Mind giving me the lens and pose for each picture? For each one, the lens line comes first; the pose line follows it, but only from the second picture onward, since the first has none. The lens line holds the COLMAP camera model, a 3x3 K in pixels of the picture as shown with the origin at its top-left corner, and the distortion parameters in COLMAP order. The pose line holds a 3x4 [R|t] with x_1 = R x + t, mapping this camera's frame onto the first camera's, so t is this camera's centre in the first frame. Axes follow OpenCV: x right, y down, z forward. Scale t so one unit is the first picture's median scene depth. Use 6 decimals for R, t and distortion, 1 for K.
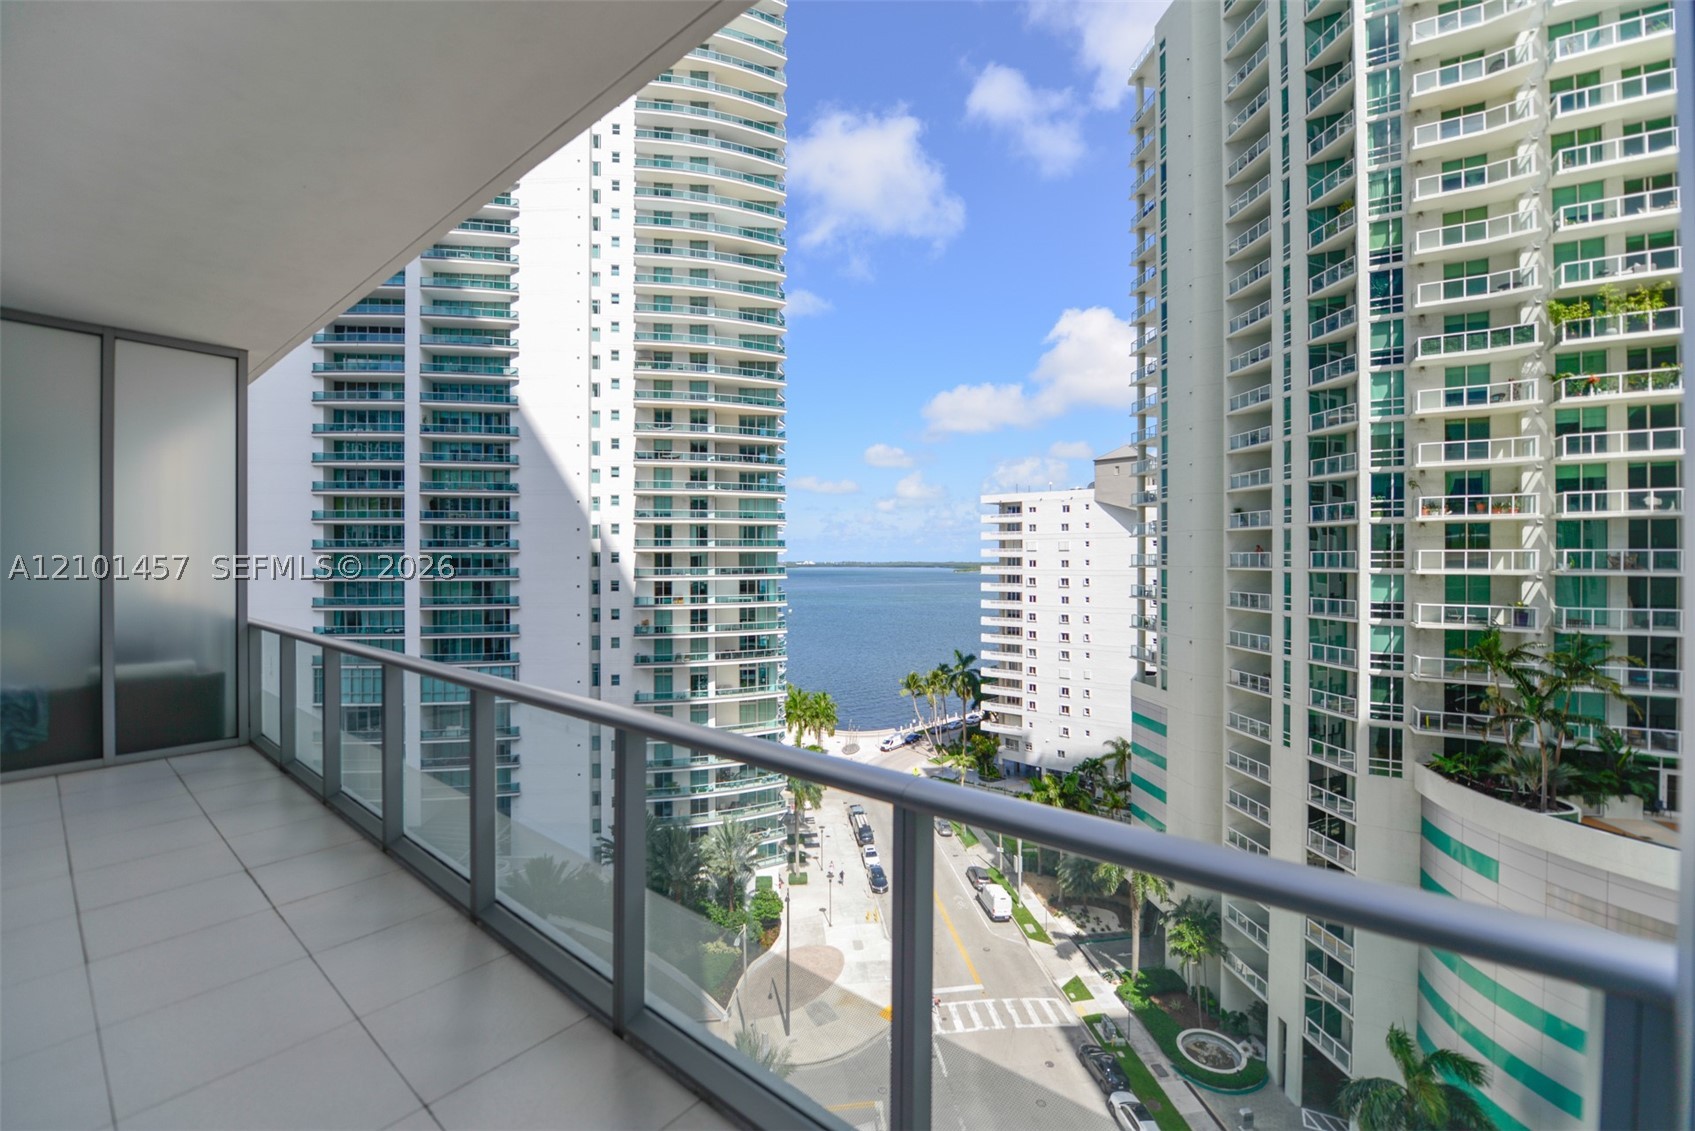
lens RADIAL K [[679.1, 0, 842.1], [0, 679.1, 559.4], [0, 0, 1]] dist [-0.018973, -0.000664]
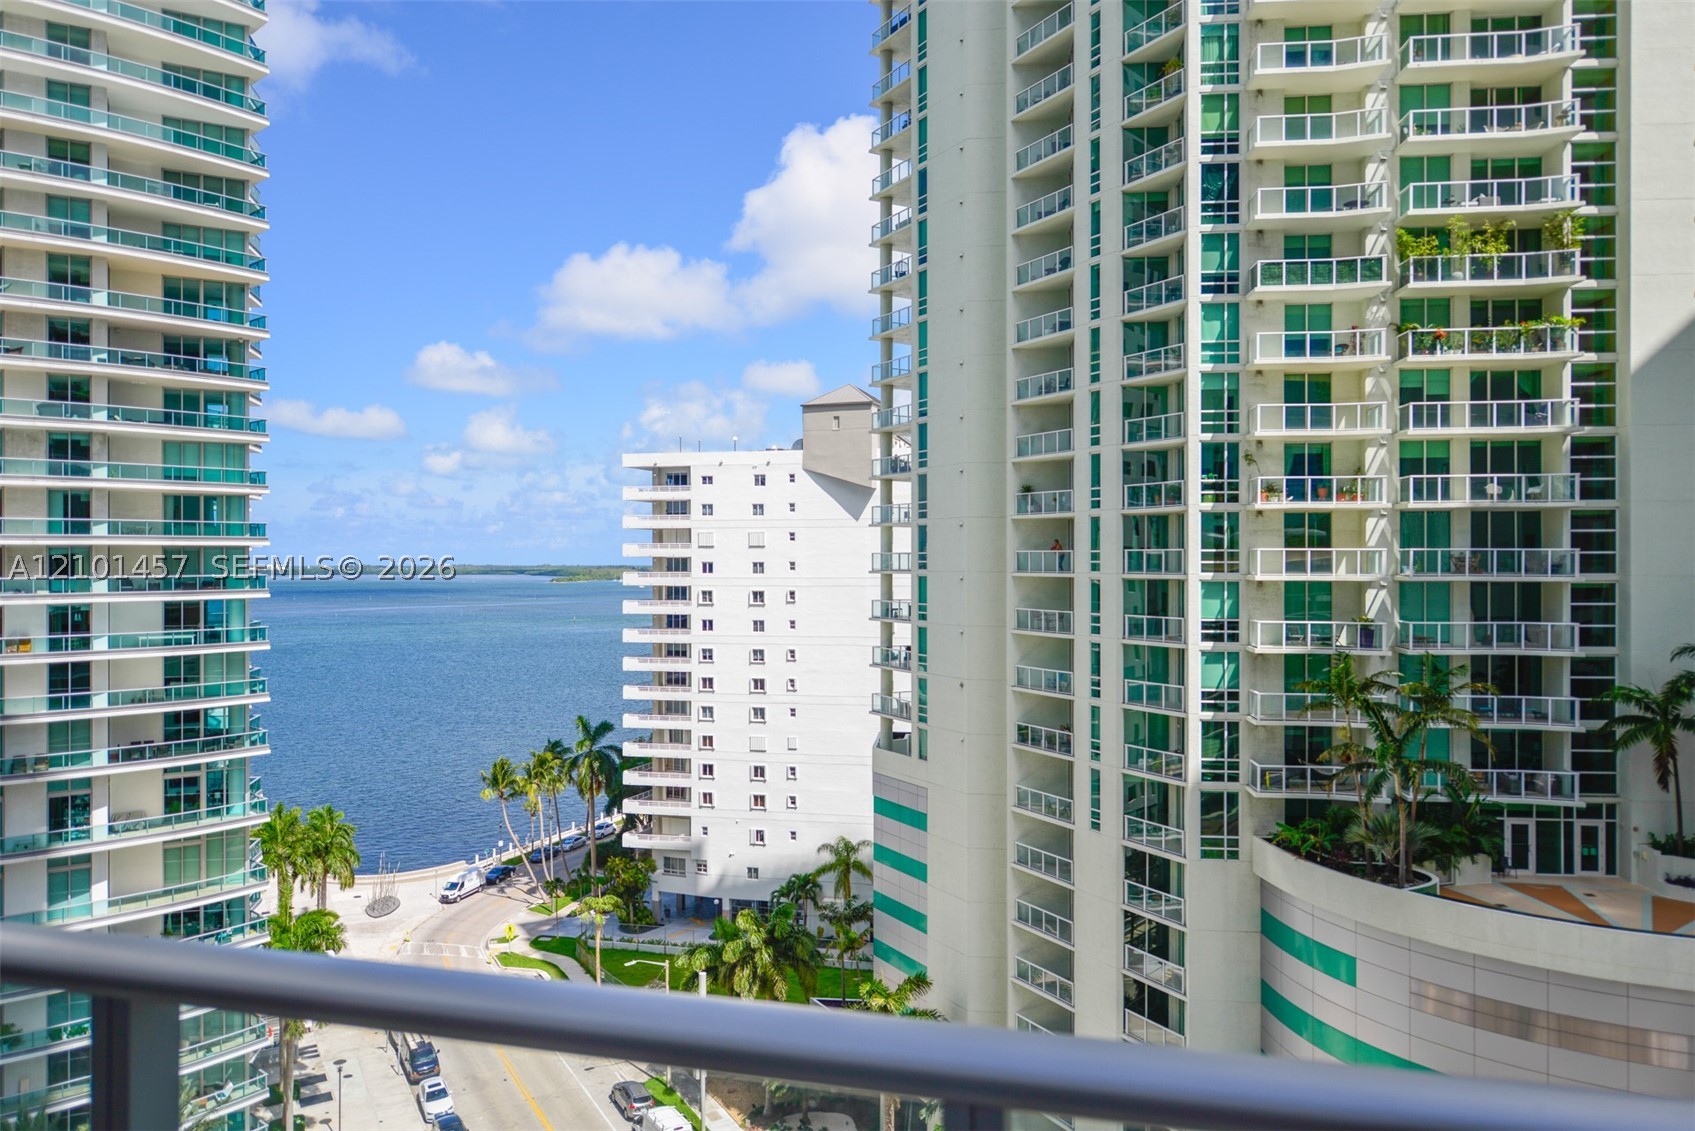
lens RADIAL K [[1124.4, 0, 845.7], [0, 1124.4, 558.0], [0, 0, 1]] dist [0.003556, -0.000992]
pose [[0.912582, 0.000983, 0.408893, -0.038808], [0.000144, 0.999996, -0.002726, 0.000111], [-0.408894, 0.002547, 0.912578, 0.032391]]
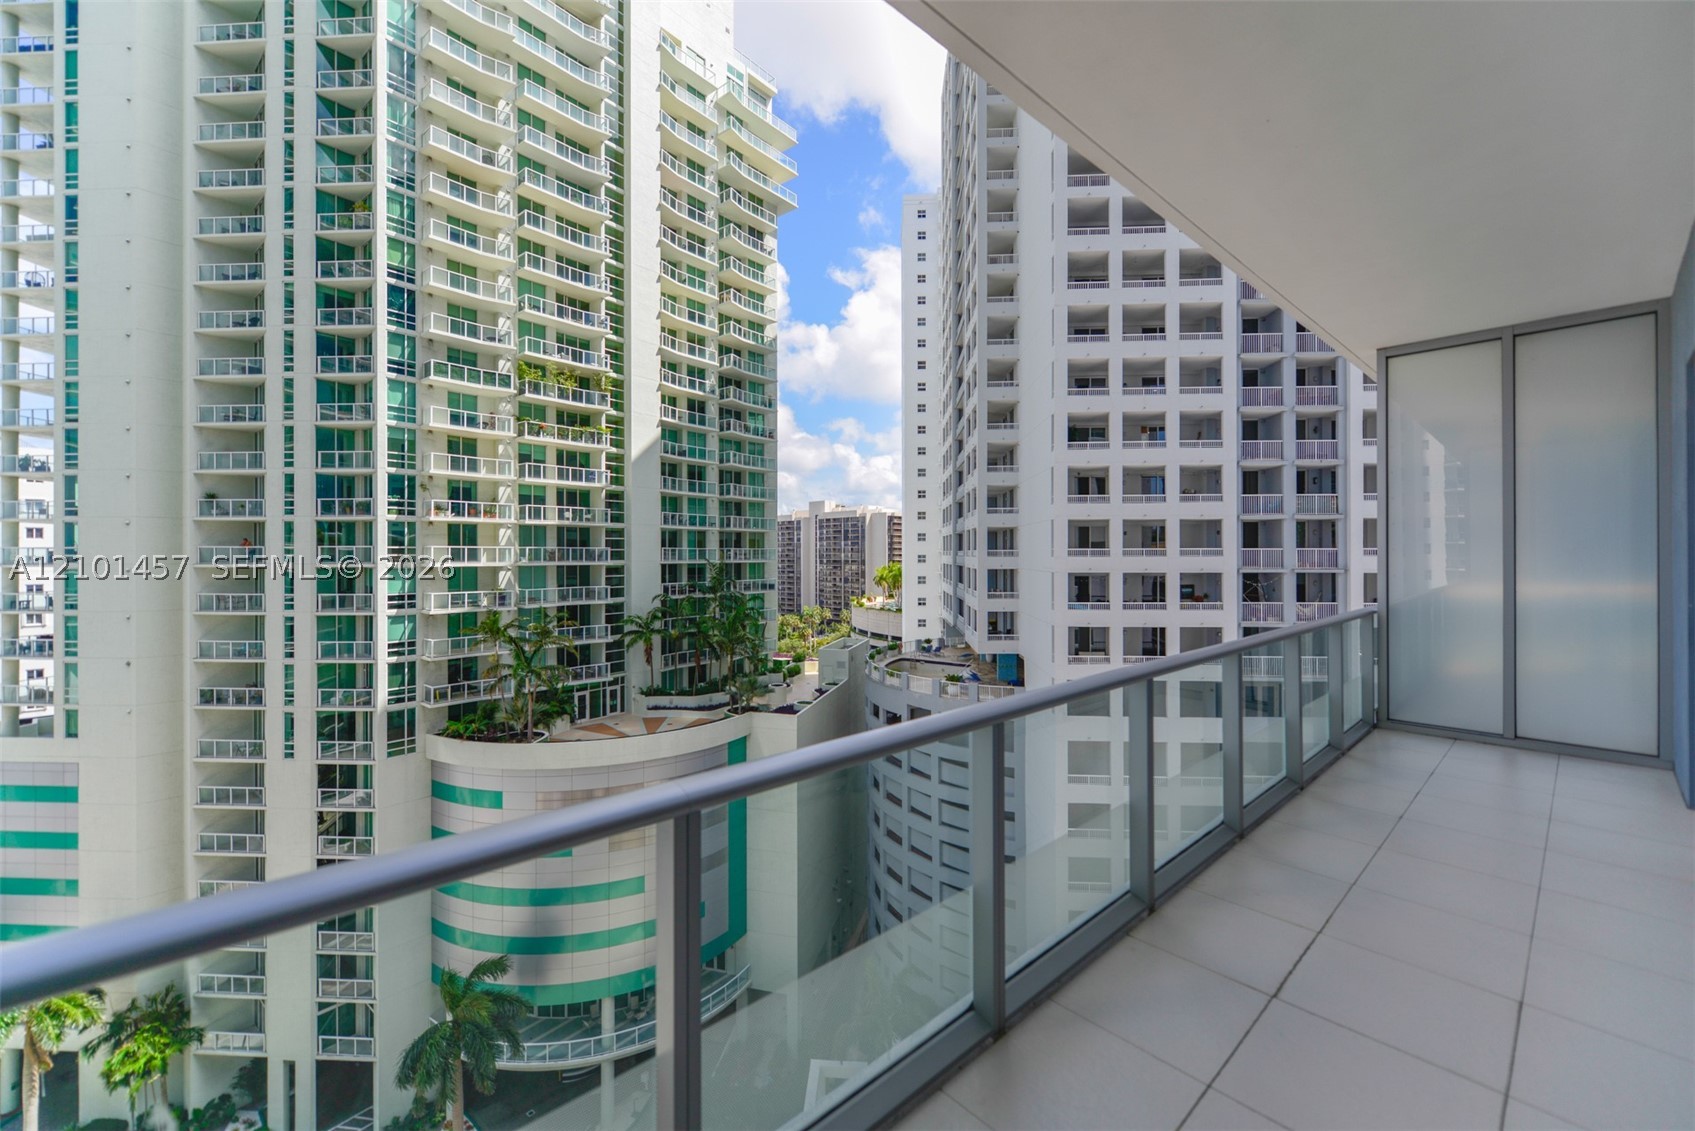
lens RADIAL K [[671.1, 0, 849.2], [0, 671.1, 551.9], [0, 0, 1]] dist [-0.002690, -0.000491]
pose [[0.149786, 0.002493, 0.988715, -0.099102], [0.002183, 0.999994, -0.002853, 0.000540], [-0.988716, 0.002586, 0.149780, 0.080022]]
